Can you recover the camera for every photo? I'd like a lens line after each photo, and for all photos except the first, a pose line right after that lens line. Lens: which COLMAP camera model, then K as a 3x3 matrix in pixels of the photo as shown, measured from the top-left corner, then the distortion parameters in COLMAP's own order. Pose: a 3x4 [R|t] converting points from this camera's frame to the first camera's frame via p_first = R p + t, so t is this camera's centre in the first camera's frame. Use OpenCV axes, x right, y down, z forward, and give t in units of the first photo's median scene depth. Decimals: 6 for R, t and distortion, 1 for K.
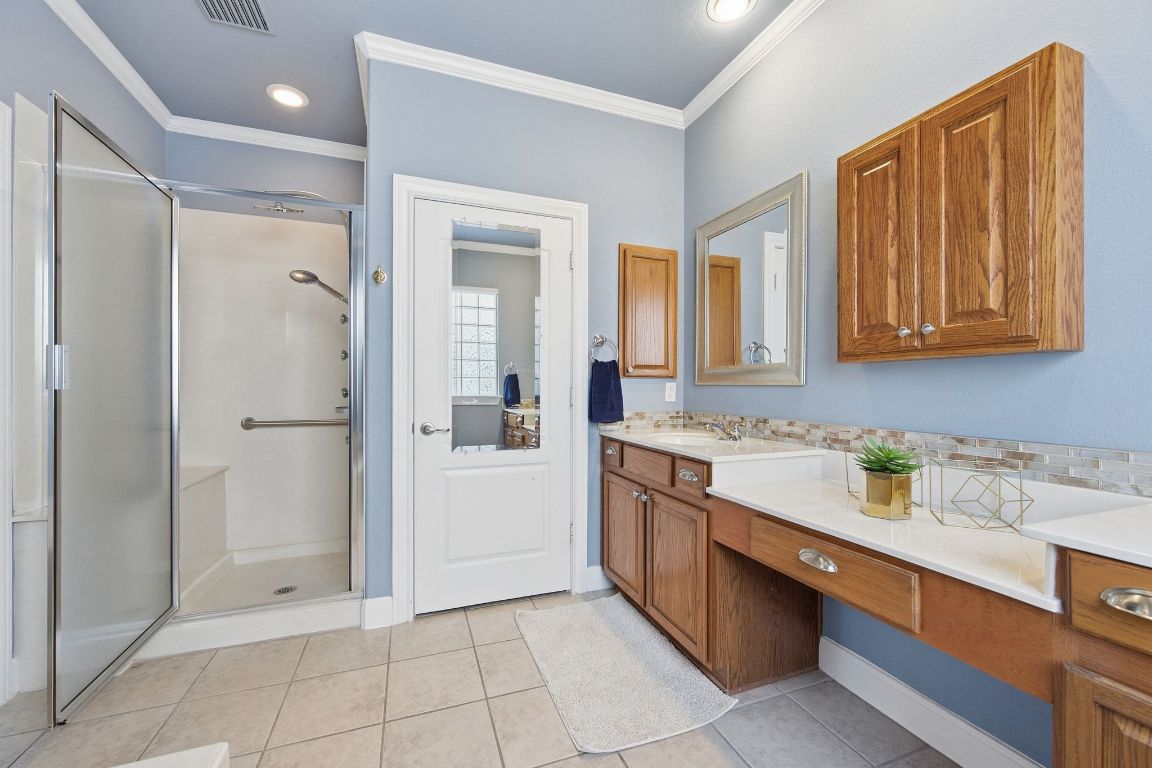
lens RADIAL K [[449.9, 0, 572.8], [0, 449.9, 388.2], [0, 0, 1]] dist [-0.003264, -0.000182]
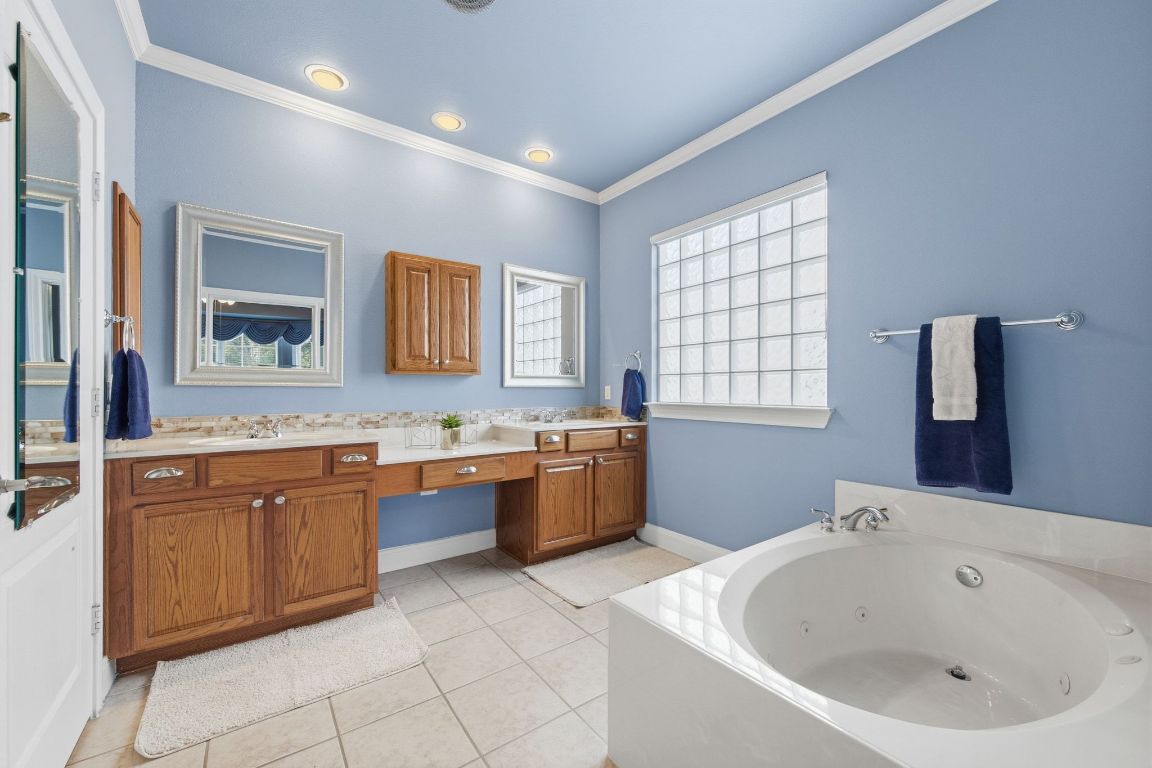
lens RADIAL K [[449.9, 0, 572.8], [0, 449.9, 388.2], [0, 0, 1]] dist [-0.003264, -0.000182]
pose [[-0.271075, 0.001459, 0.962557, -1.230400], [-0.000148, 0.999999, -0.001557, -0.000458], [-0.962558, -0.000564, -0.271074, 0.827069]]
